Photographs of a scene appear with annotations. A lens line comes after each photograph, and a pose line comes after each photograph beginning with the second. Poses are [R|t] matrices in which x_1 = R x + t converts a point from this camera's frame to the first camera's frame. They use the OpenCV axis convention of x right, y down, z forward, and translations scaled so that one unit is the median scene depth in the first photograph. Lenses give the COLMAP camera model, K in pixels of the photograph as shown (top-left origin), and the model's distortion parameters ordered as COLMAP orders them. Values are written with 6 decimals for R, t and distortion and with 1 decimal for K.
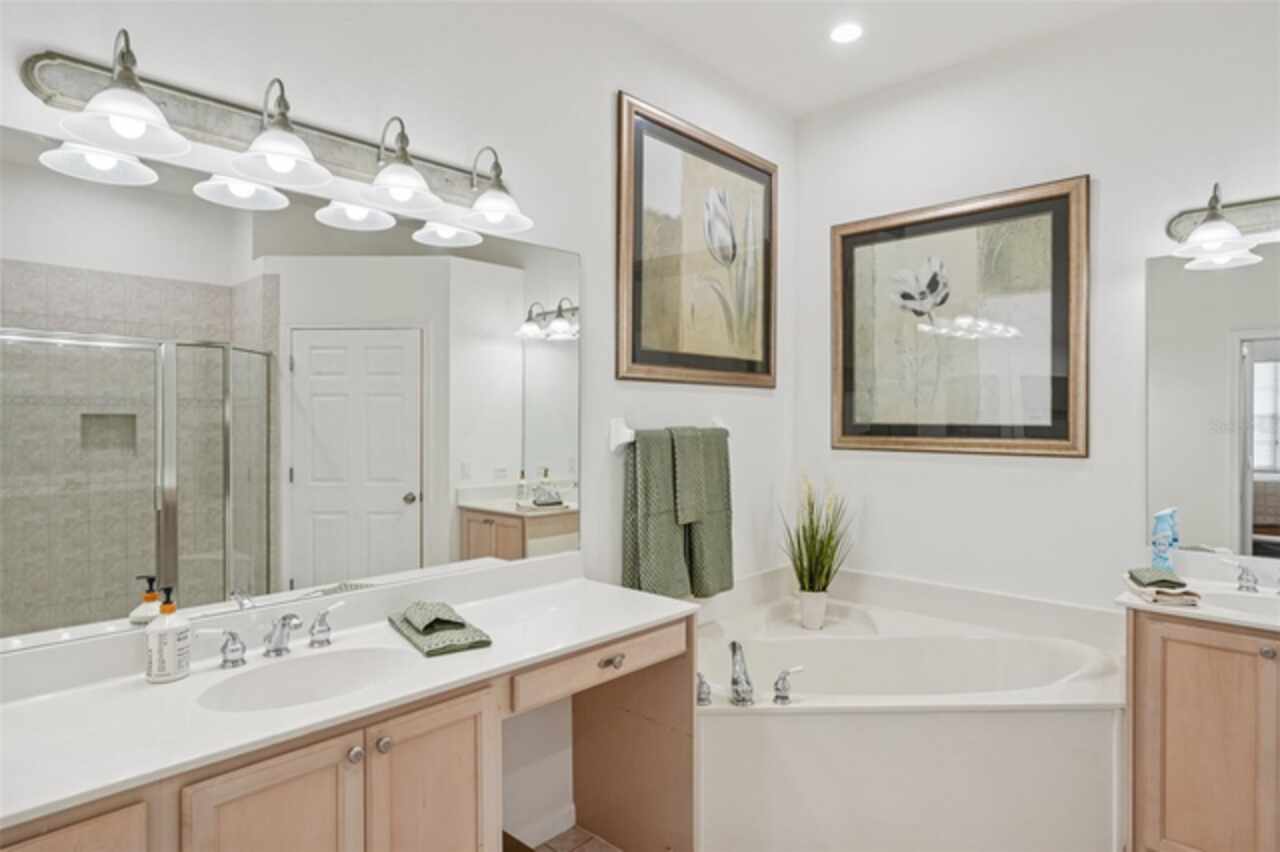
lens RADIAL K [[710.9, 0, 640.2], [0, 710.9, 420.4], [0, 0, 1]] dist [-0.002953, 0.002815]
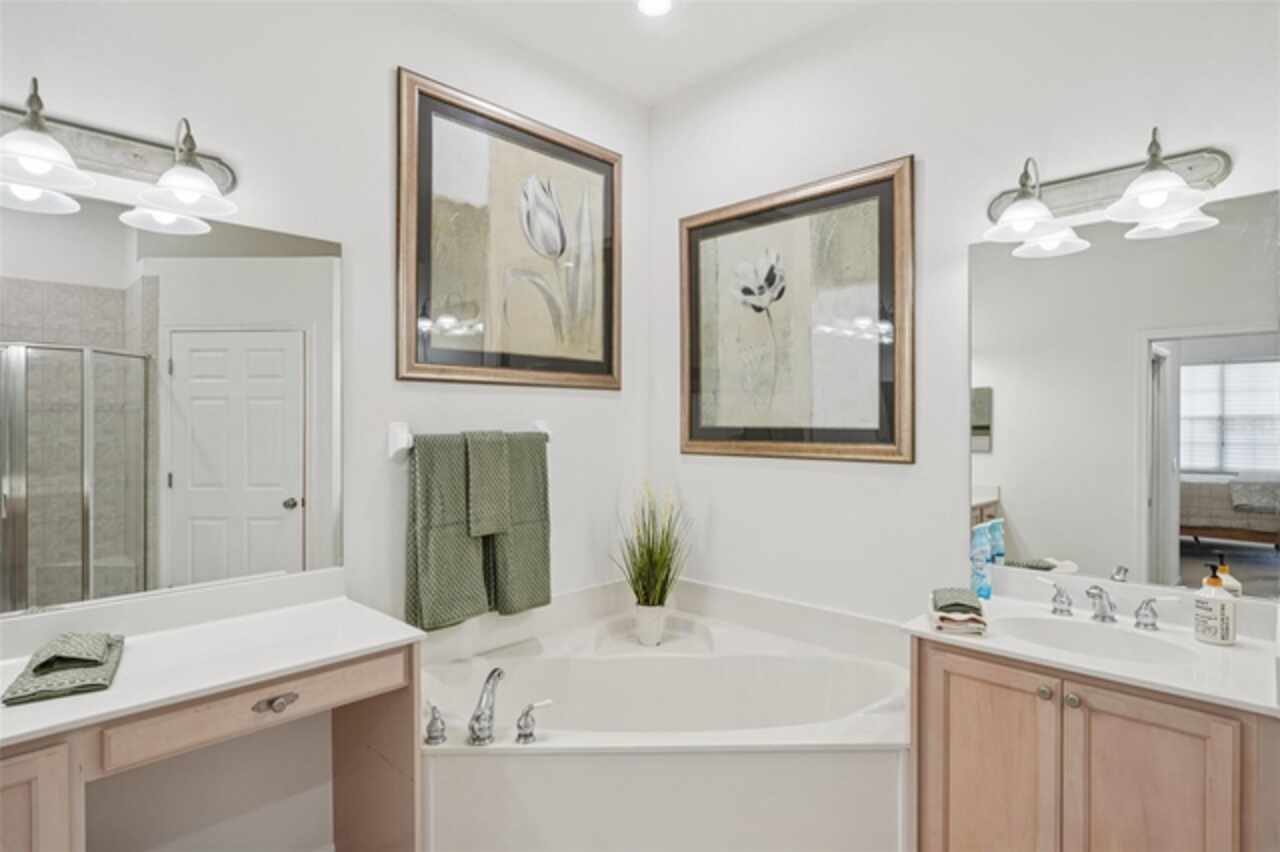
lens RADIAL K [[672.3, 0, 643.3], [0, 672.3, 422.2], [0, 0, 1]] dist [-0.006903, 0.003814]
pose [[0.999946, -0.002641, -0.010045, 0.283854], [0.002626, 0.999995, -0.001517, -0.000657], [0.010049, 0.001490, 0.999948, 0.127602]]
